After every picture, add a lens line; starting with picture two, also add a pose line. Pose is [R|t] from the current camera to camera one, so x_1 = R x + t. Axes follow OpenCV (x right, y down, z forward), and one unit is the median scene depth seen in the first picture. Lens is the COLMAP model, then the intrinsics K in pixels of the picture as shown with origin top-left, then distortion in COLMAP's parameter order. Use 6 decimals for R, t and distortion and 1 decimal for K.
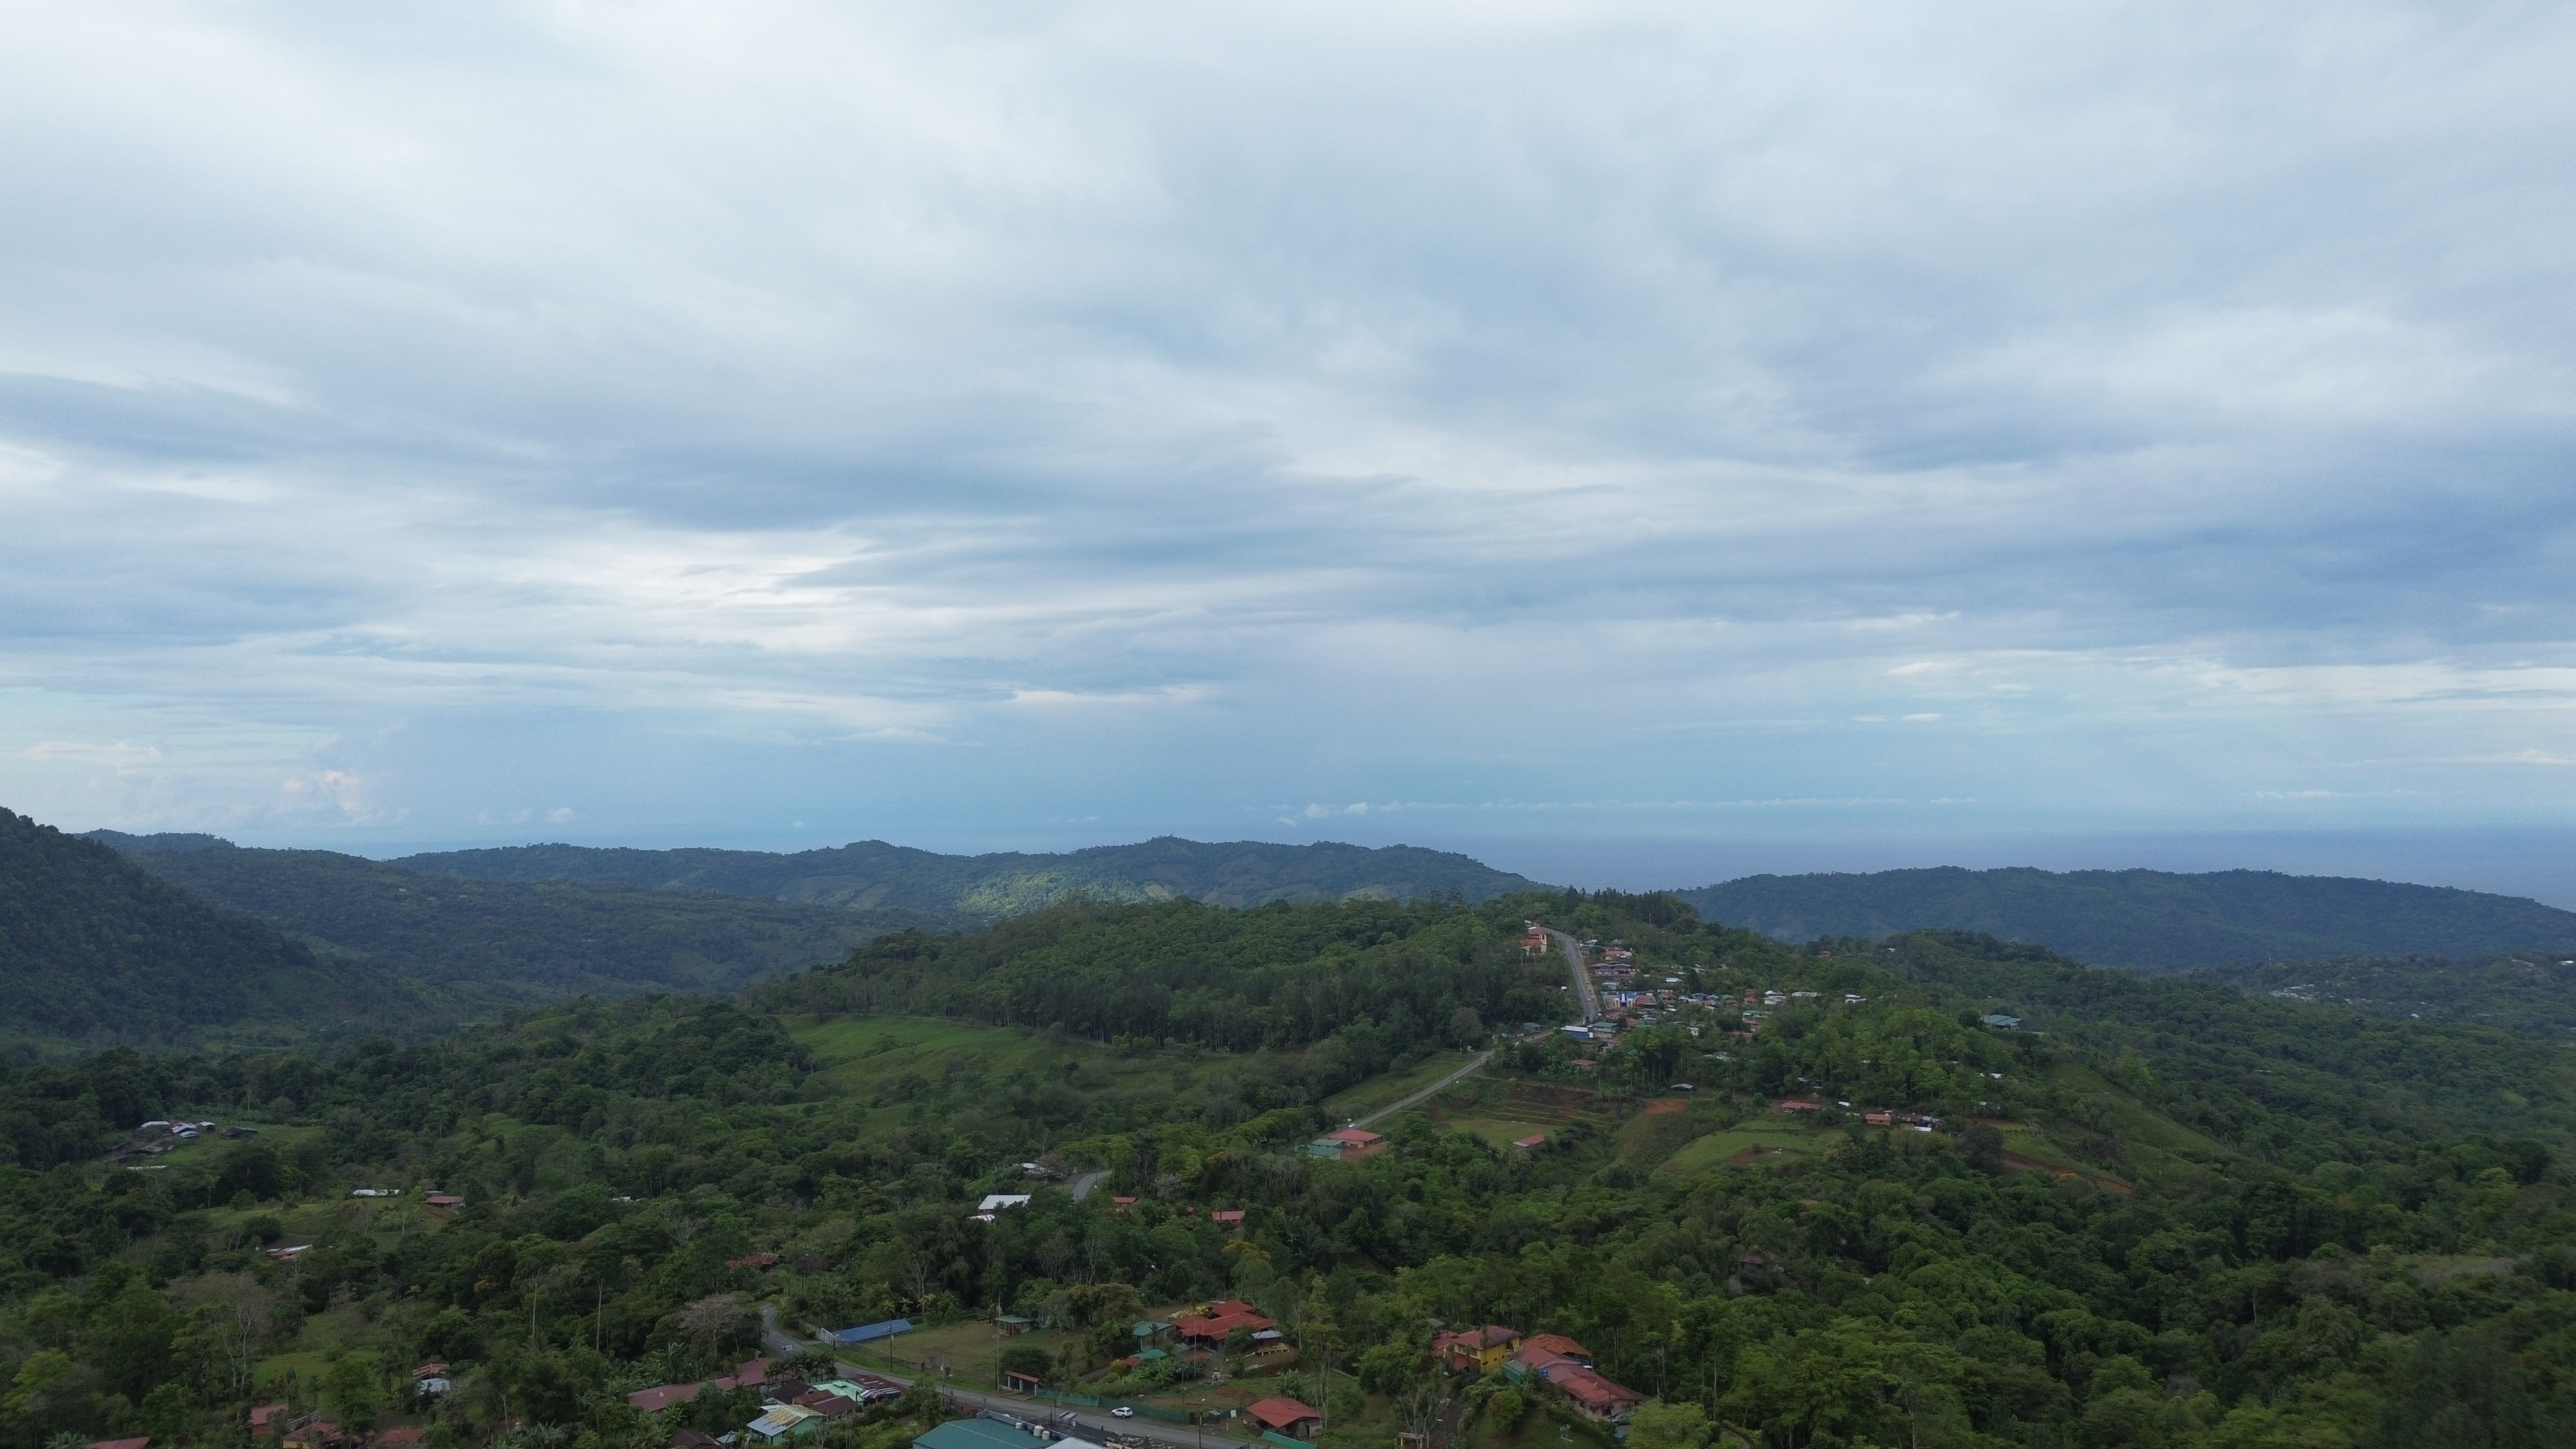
lens RADIAL K [[1822.9, 0, 1289.6], [0, 1822.9, 723.0], [0, 0, 1]] dist [0.070981, -0.075673]
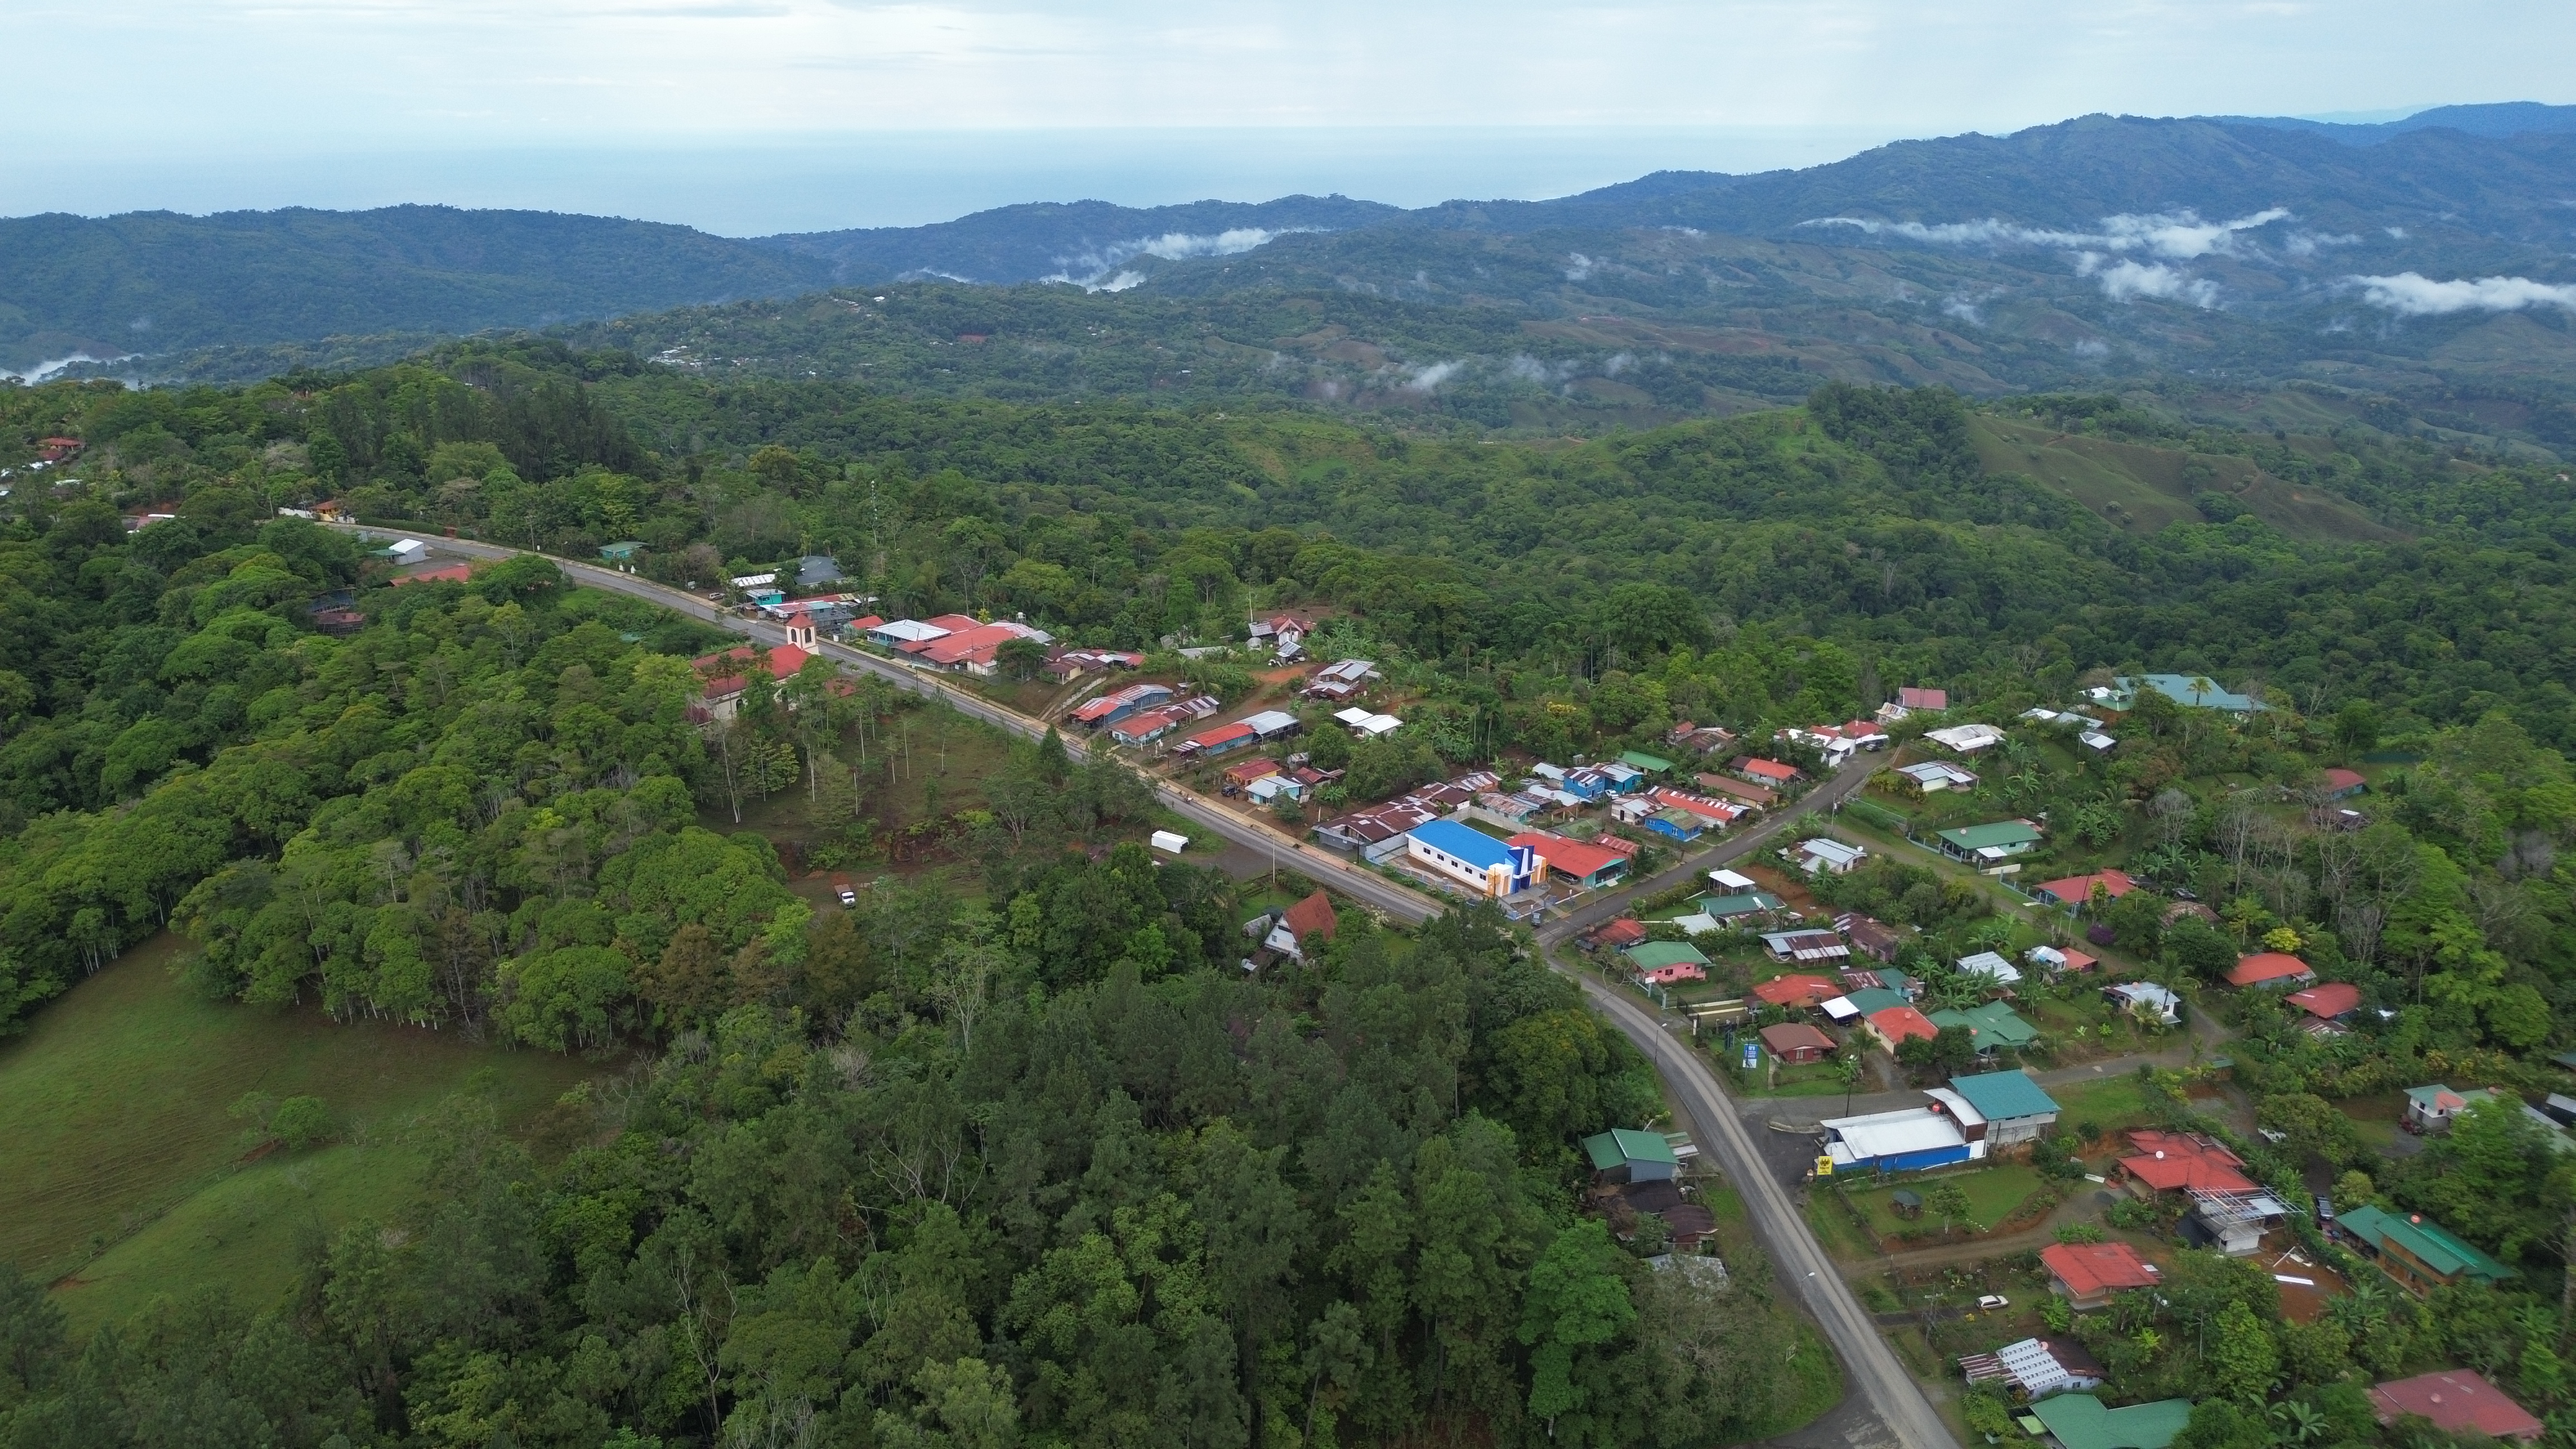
lens RADIAL K [[1822.9, 0, 1289.6], [0, 1822.9, 723.0], [0, 0, 1]] dist [0.070981, -0.075673]
pose [[0.565610, -0.256544, 0.783754, -0.013212], [-0.032869, 0.942614, 0.332264, 0.003967], [-0.824018, -0.213693, 0.524719, 0.117171]]
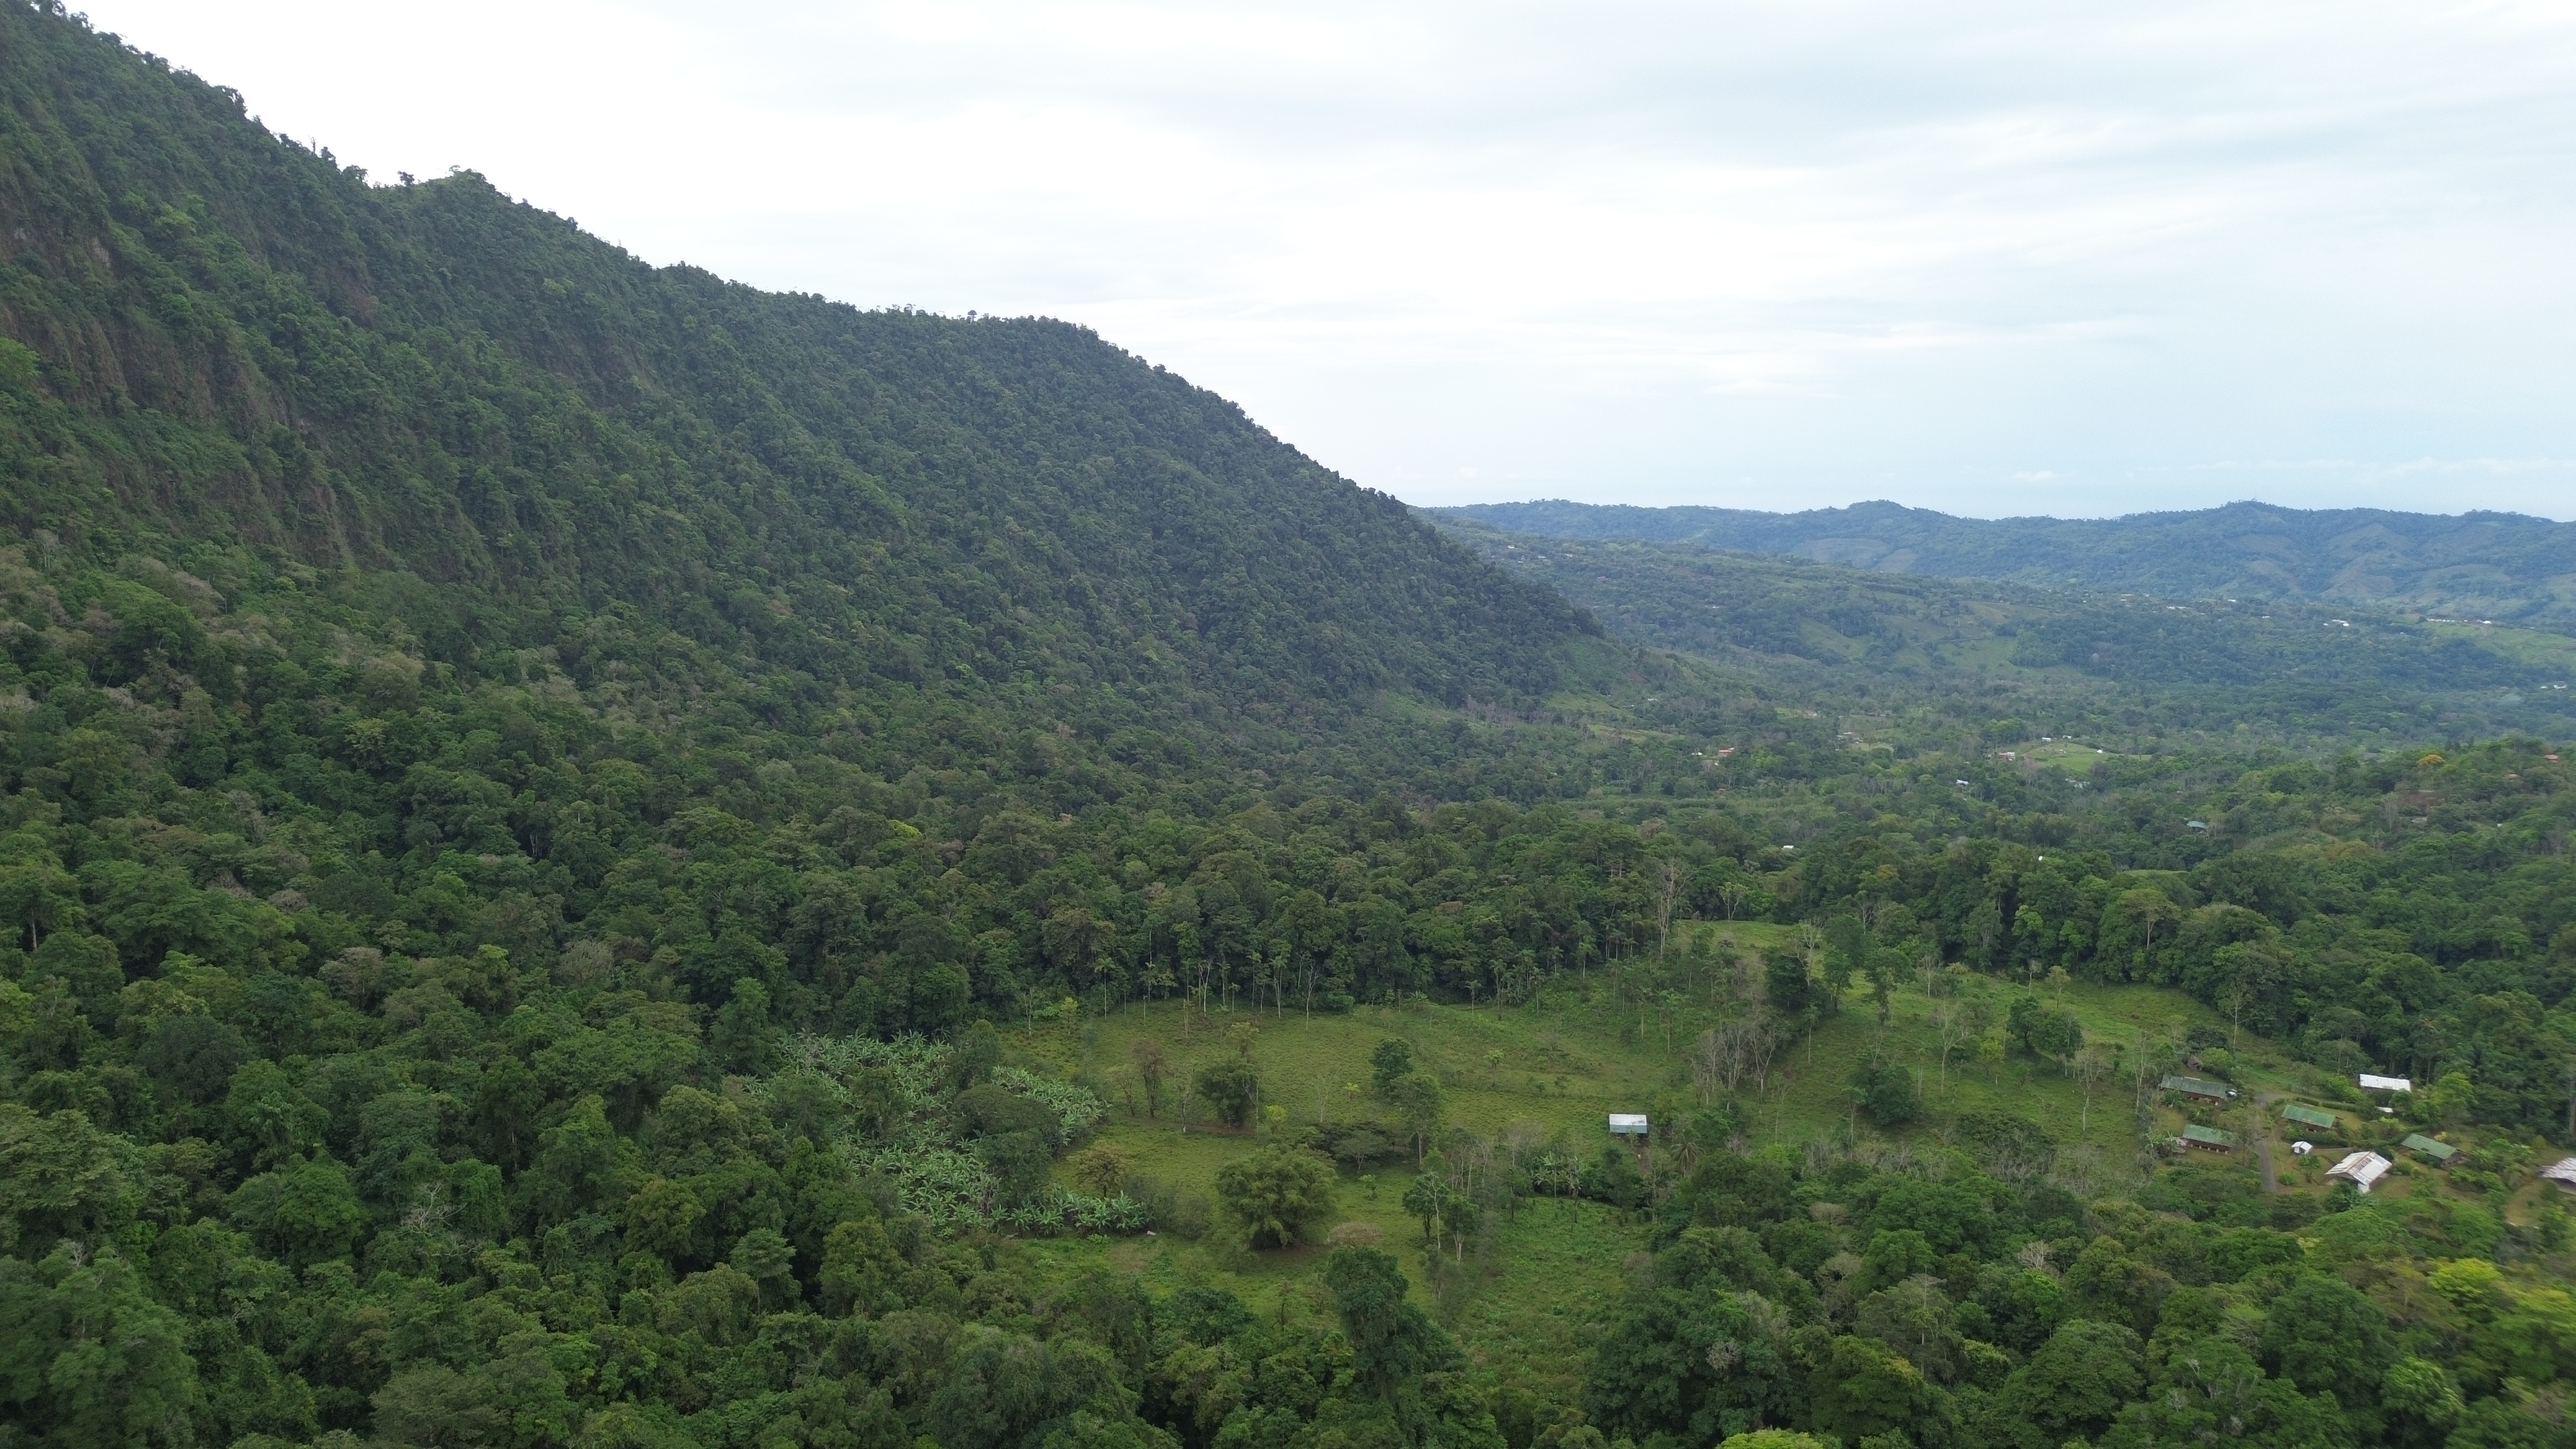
lens RADIAL K [[1818.0, 0, 1288.0], [0, 1818.0, 724.5], [0, 0, 1]] dist [0.075790, -0.090017]
pose [[0.904836, 0.066930, -0.420467, -0.115368], [0.012592, 0.982928, 0.183559, 0.002811], [0.425575, -0.171385, 0.888546, 0.050546]]
